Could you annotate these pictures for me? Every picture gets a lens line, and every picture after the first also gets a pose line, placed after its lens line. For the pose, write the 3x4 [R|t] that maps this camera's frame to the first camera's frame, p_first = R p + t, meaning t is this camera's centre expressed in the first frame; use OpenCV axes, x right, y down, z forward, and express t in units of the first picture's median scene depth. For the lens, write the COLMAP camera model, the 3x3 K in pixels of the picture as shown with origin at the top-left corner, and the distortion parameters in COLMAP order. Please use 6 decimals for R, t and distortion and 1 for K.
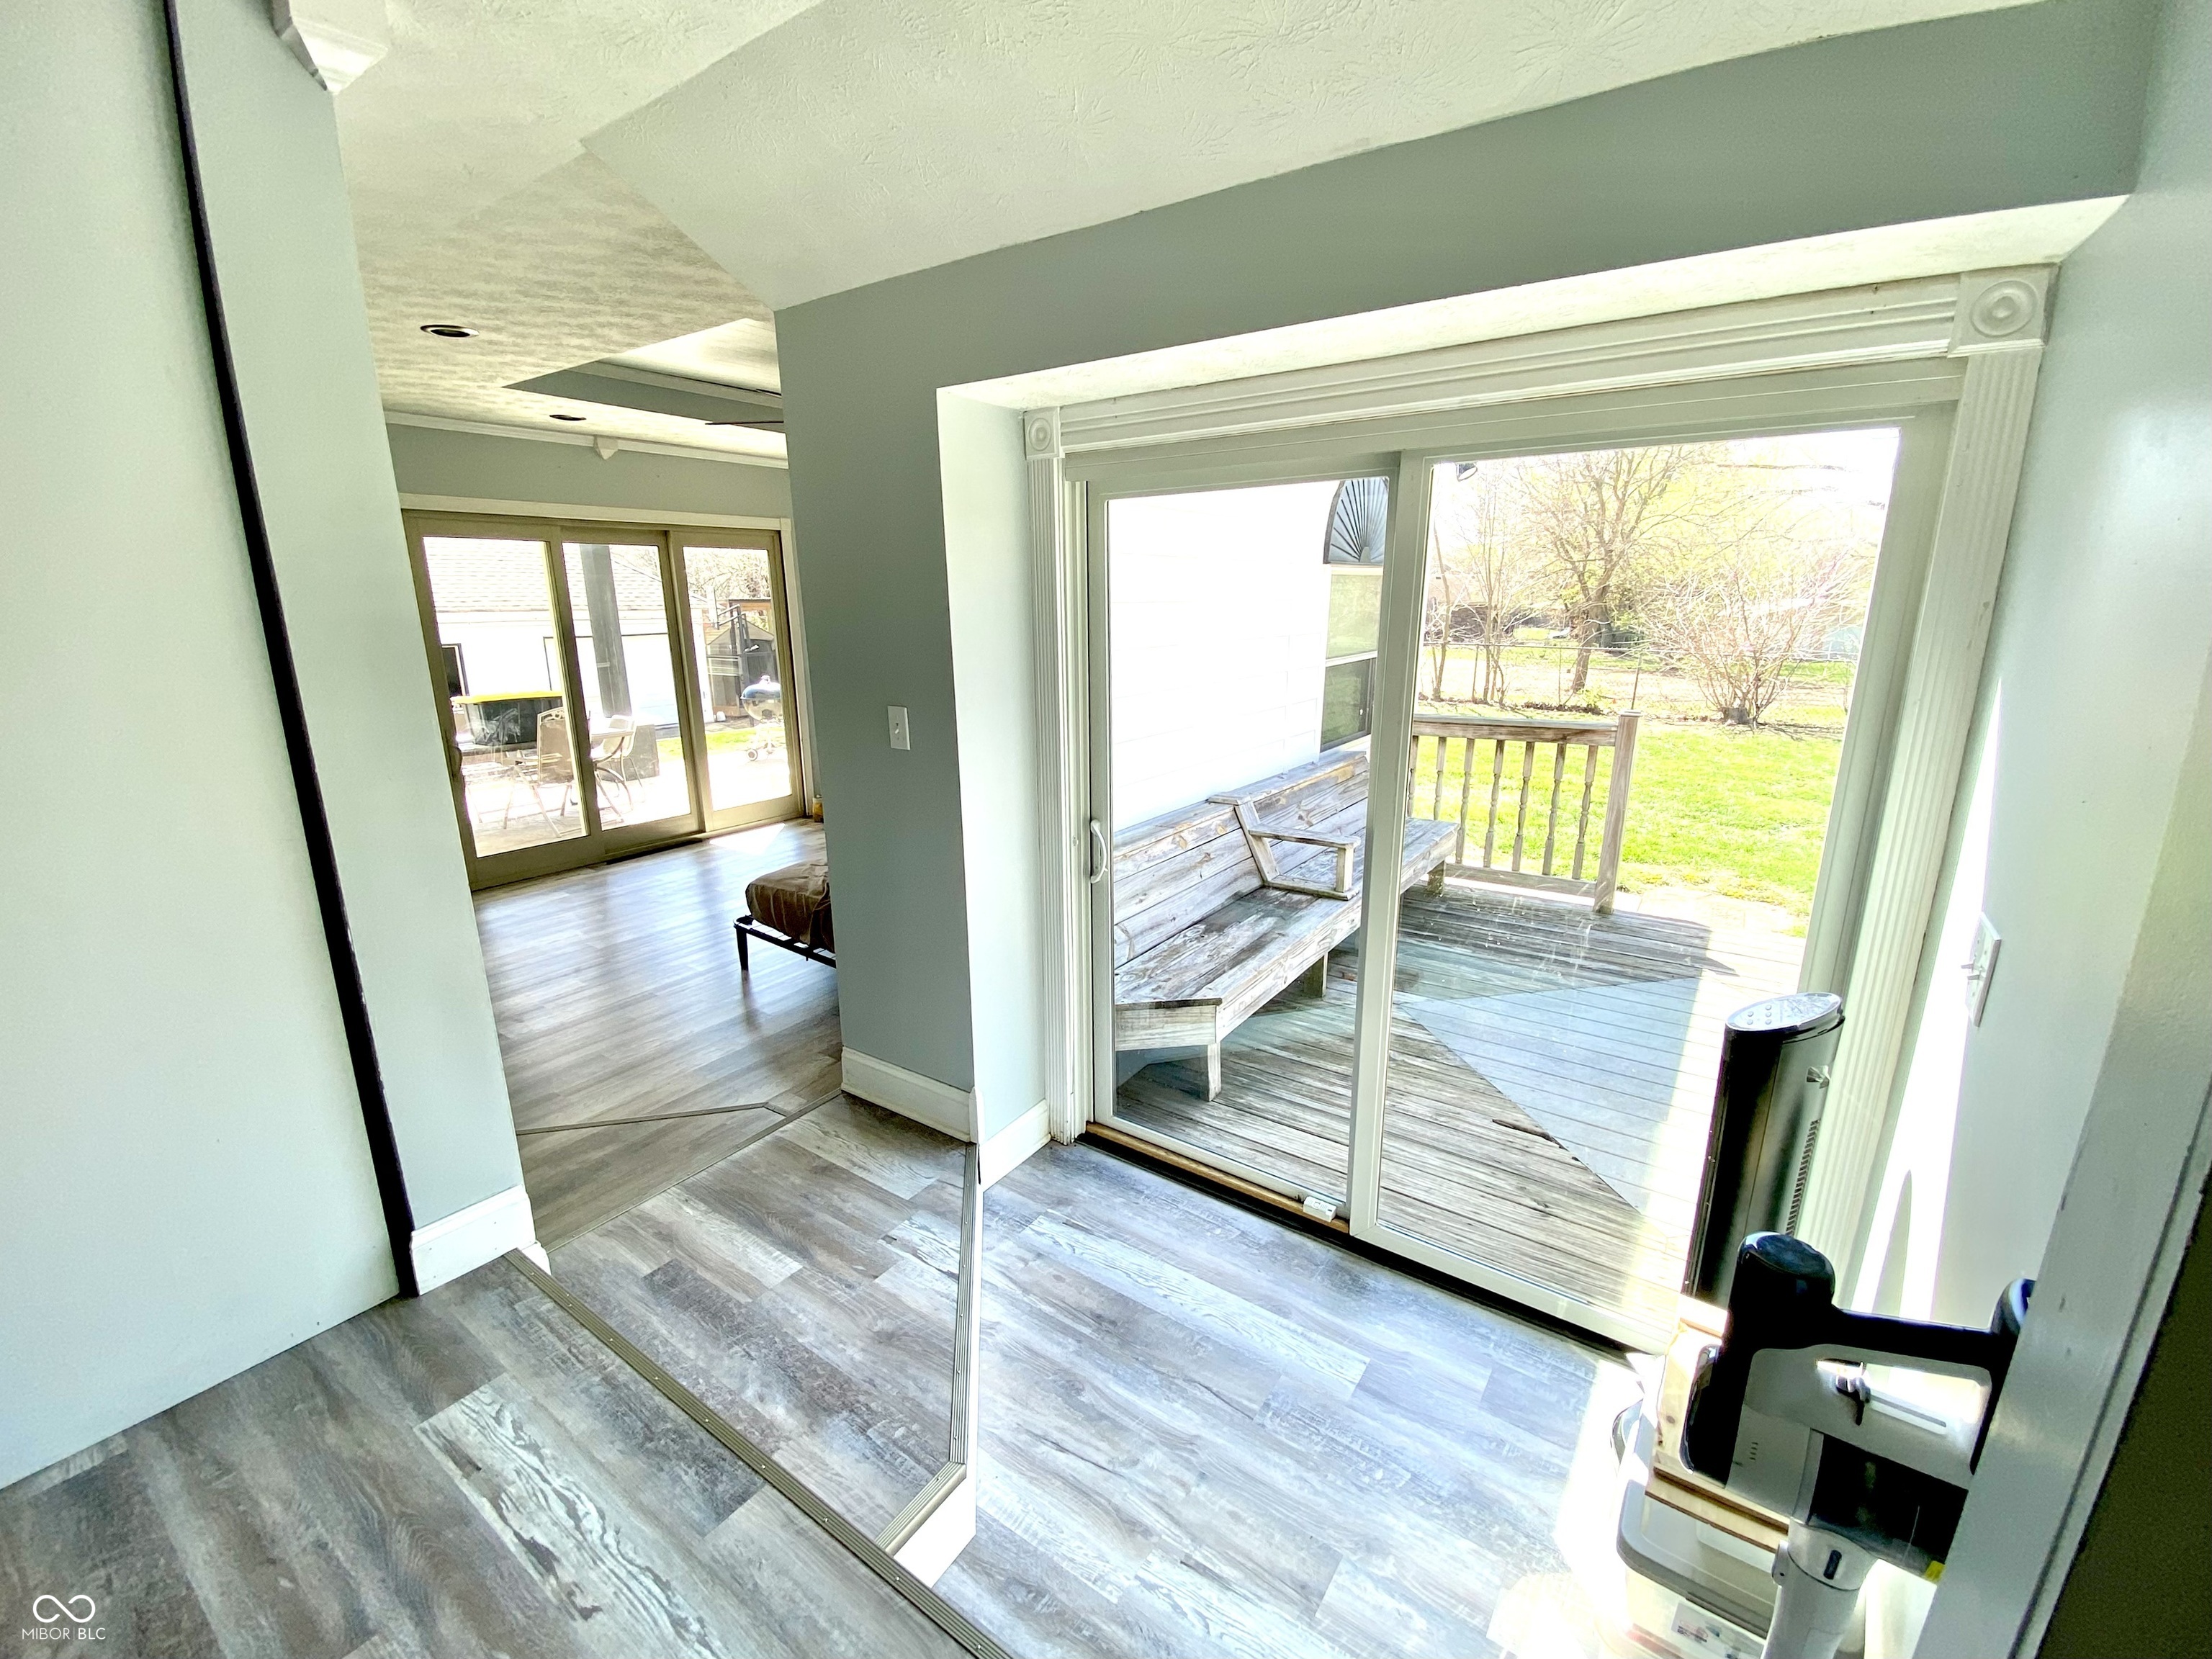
lens RADIAL K [[962.2, 0, 1102.1], [0, 962.2, 827.0], [0, 0, 1]] dist [0.031789, -0.026506]
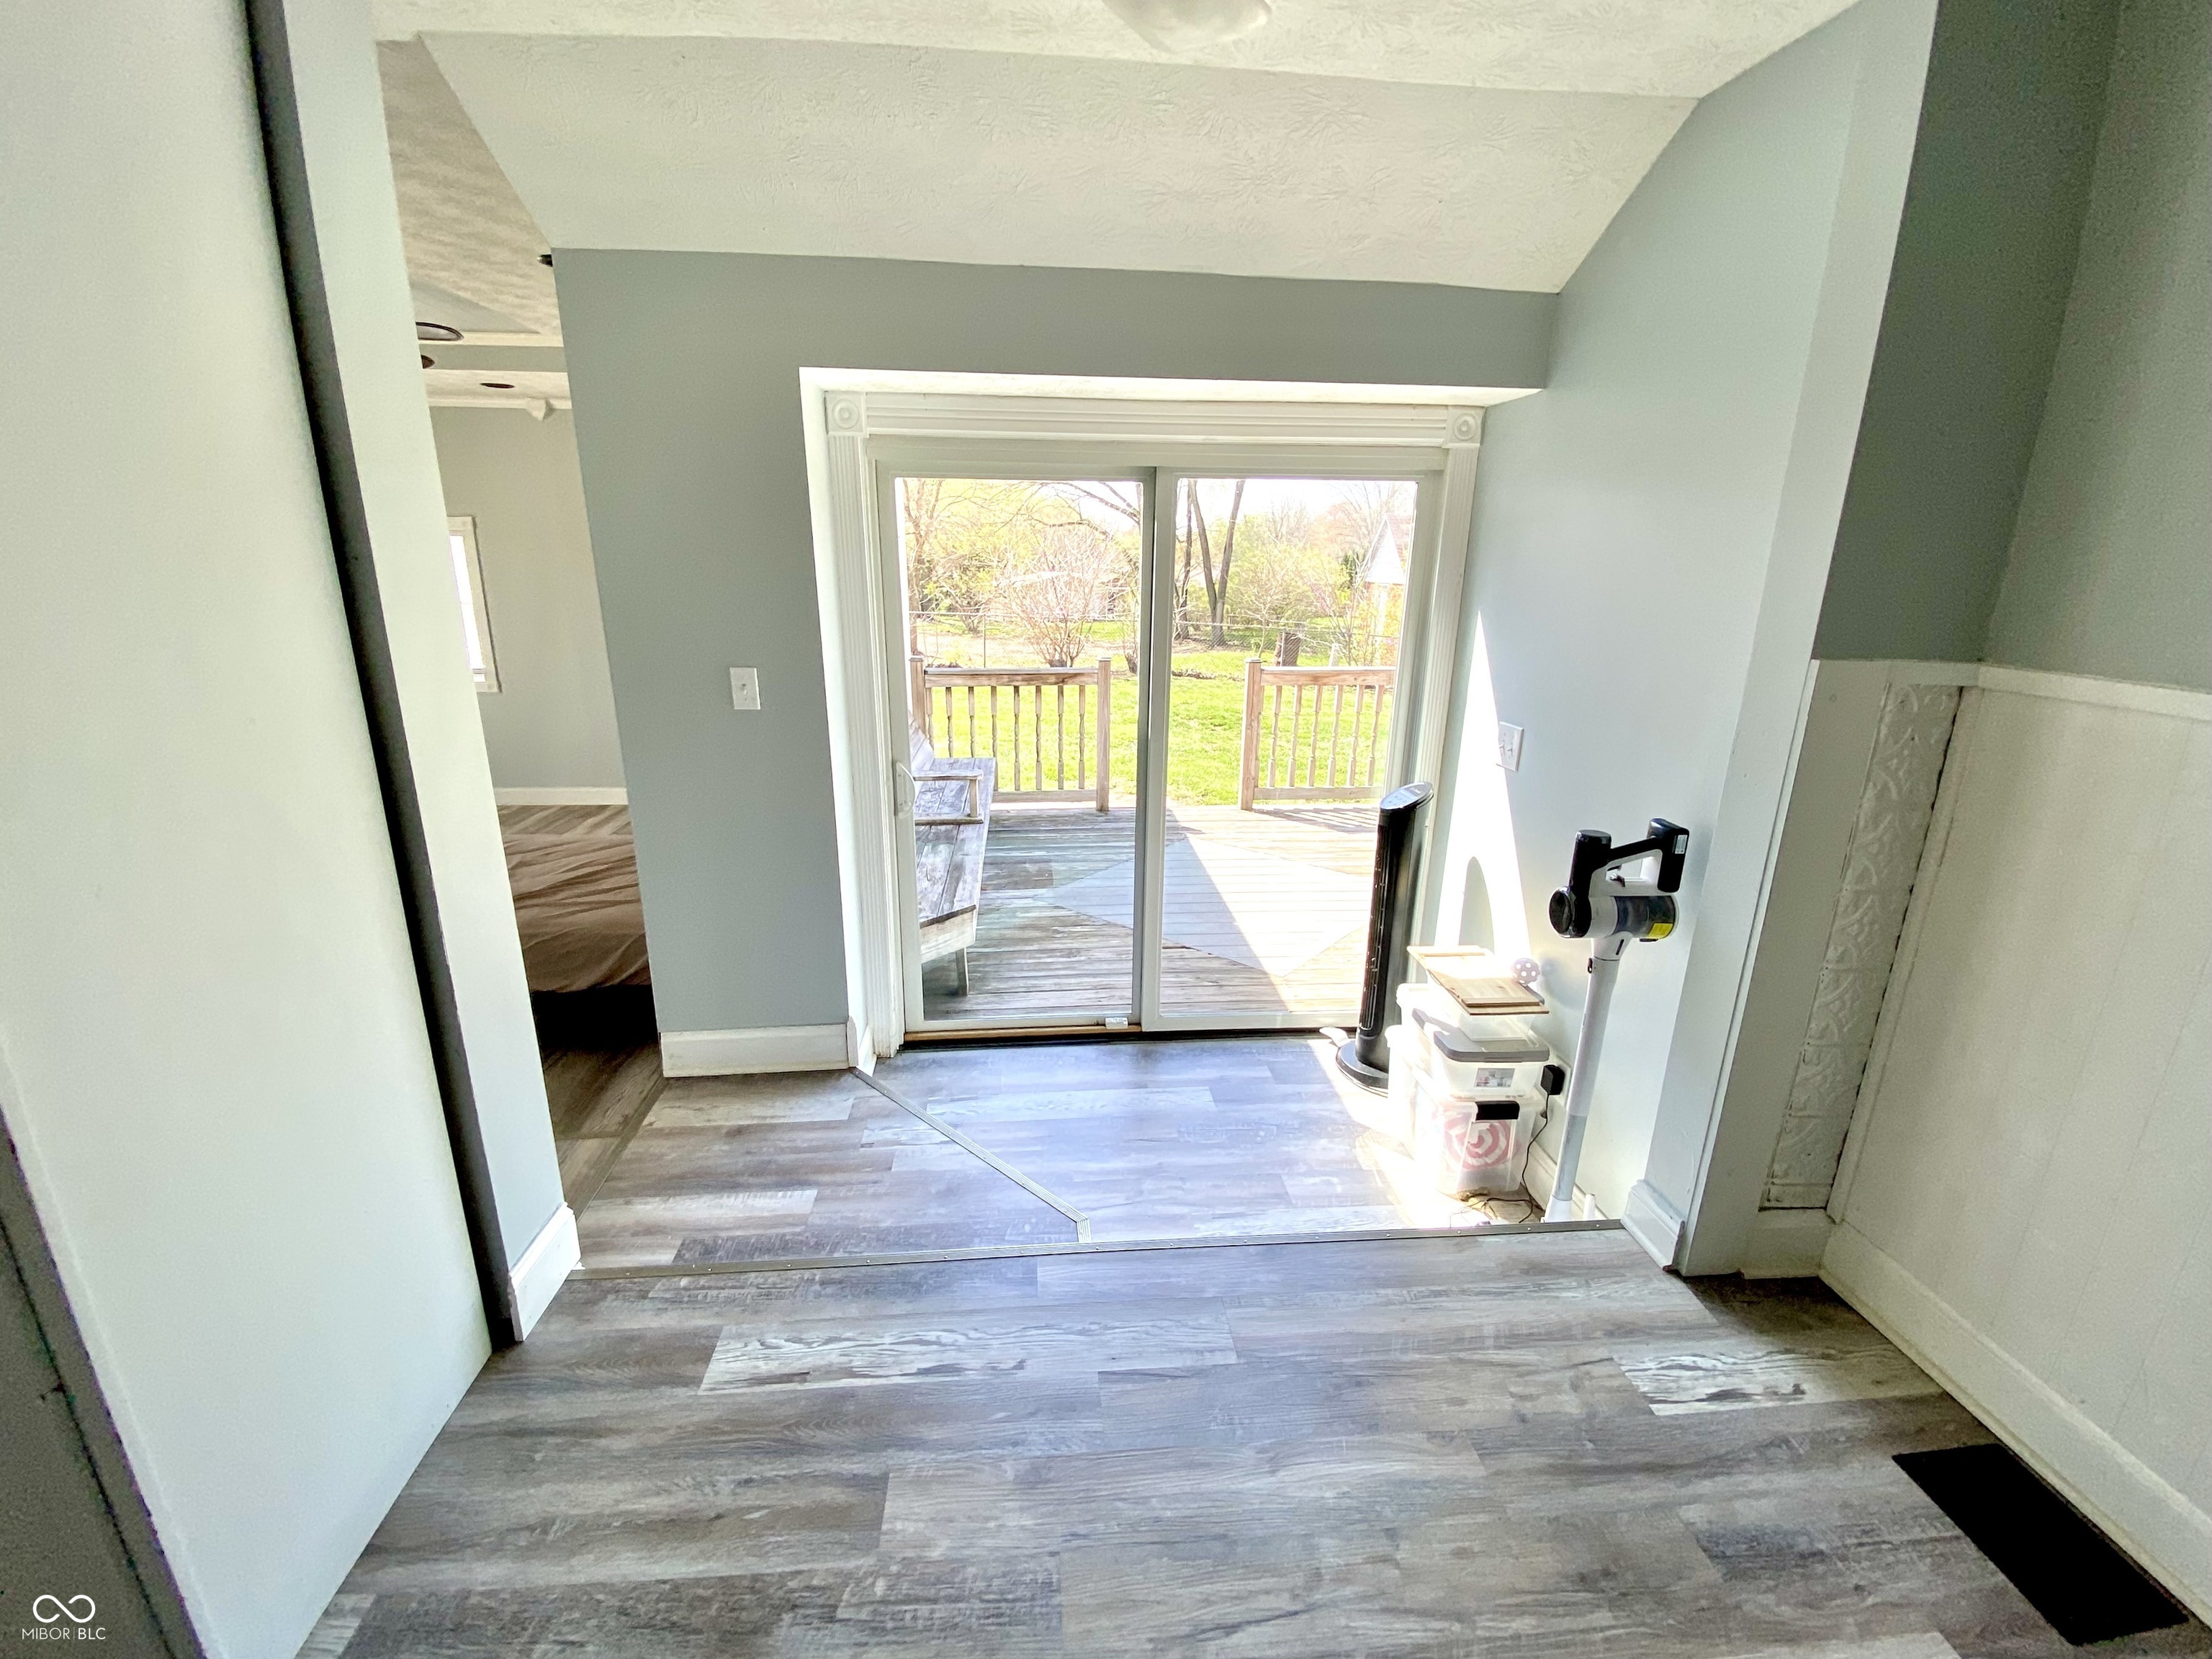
lens RADIAL K [[967.4, 0, 1107.2], [0, 967.4, 854.4], [0, 0, 1]] dist [0.002653, 0.000273]
pose [[0.748462, -0.176886, 0.639153, -0.582936], [0.142776, 0.984151, 0.105171, 0.014768], [-0.647627, 0.012540, 0.761855, -0.029683]]
